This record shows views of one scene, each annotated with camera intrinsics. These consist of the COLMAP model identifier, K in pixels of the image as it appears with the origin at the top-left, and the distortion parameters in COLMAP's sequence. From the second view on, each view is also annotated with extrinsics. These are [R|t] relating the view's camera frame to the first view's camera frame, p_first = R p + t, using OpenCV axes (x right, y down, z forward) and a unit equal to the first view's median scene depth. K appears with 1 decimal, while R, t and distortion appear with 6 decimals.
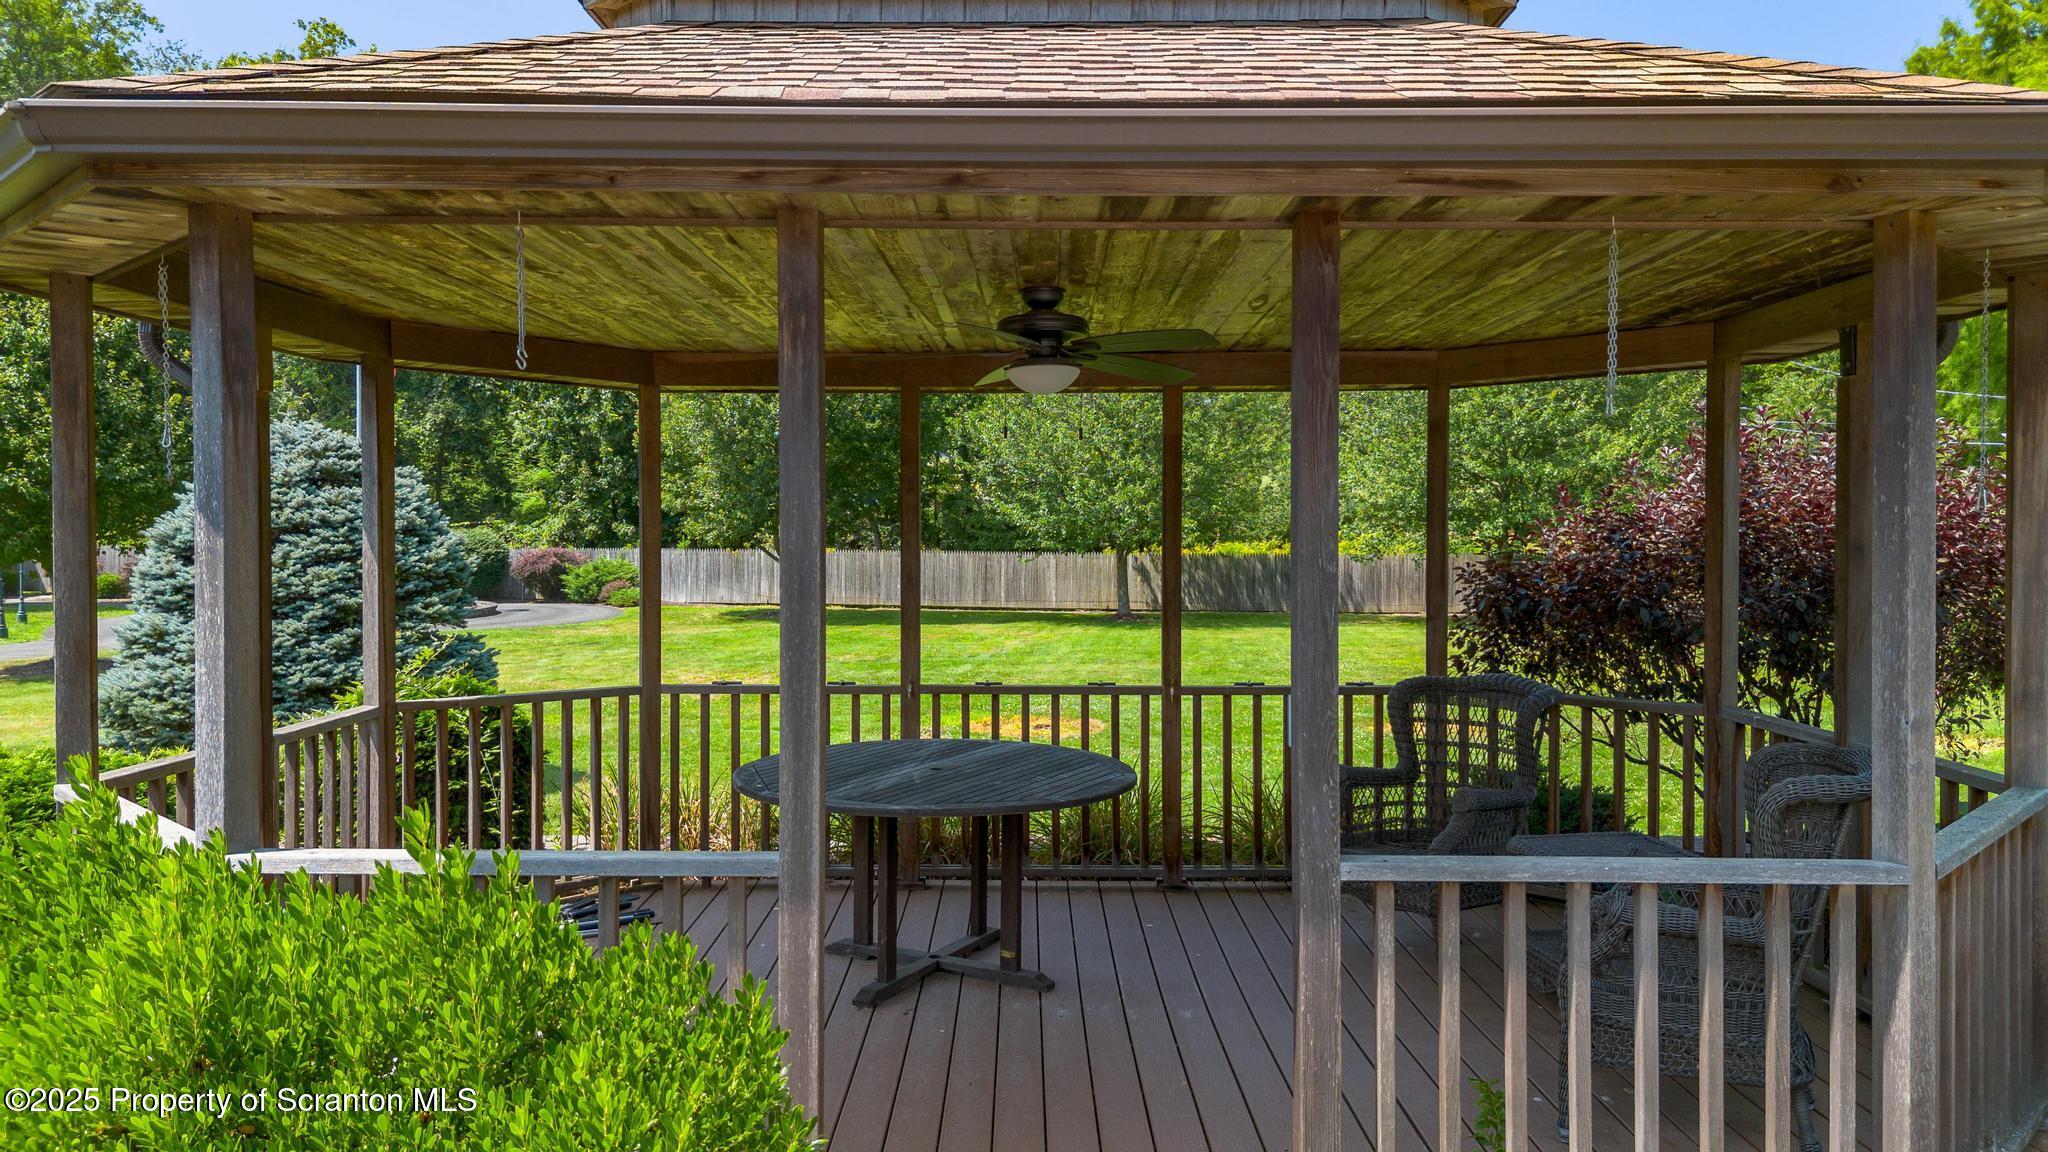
lens RADIAL K [[1445.9, 0, 1021.1], [0, 1445.9, 574.1], [0, 0, 1]] dist [0.006363, 0.003243]
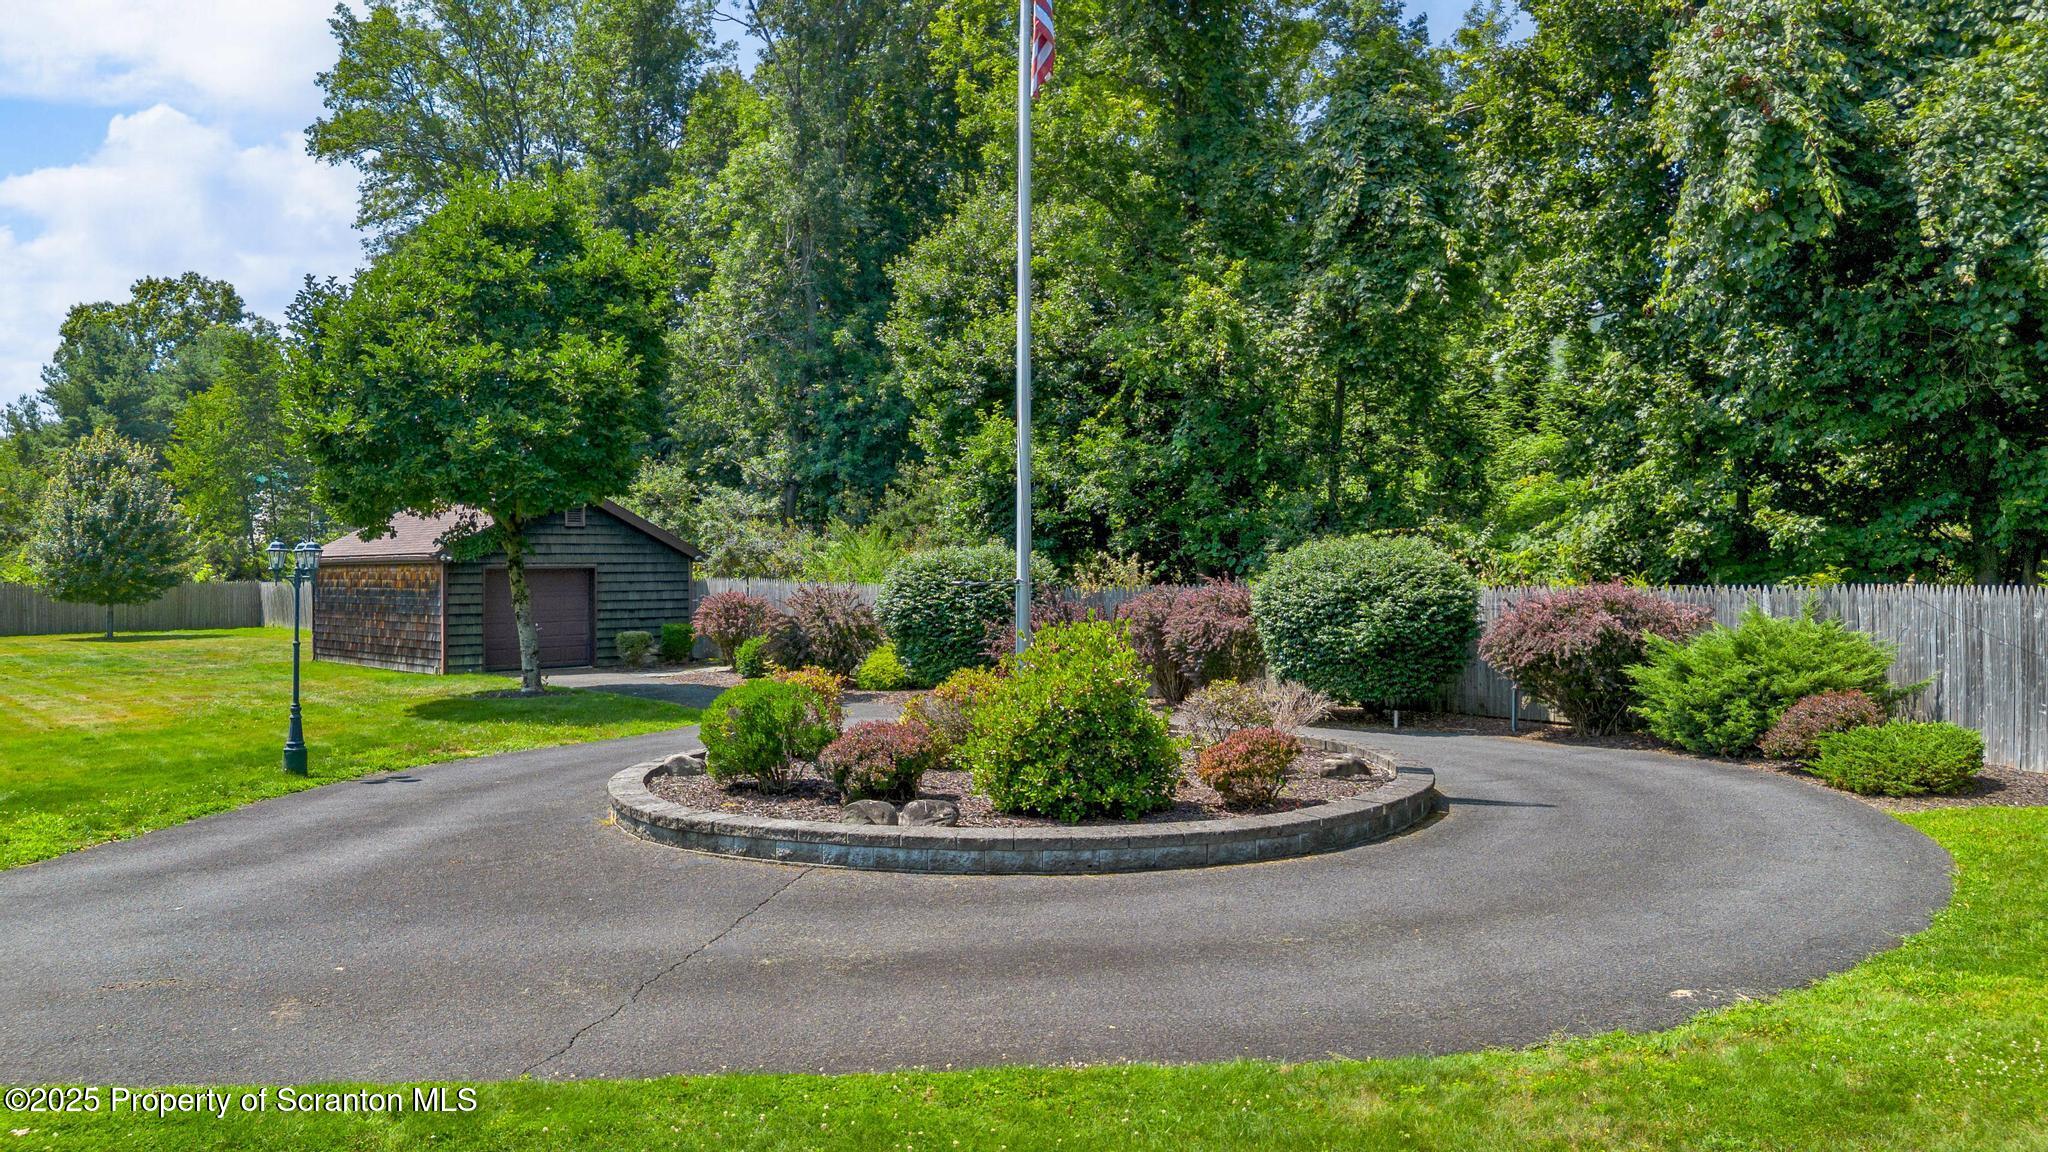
lens RADIAL K [[1445.9, 0, 1022.0], [0, 1445.9, 582.2], [0, 0, 1]] dist [0.006363, 0.003243]
pose [[0.794620, -0.008549, -0.607047, -0.208857], [-0.004848, 0.999780, -0.020426, -0.010331], [0.607087, 0.019174, 0.794404, 0.599543]]
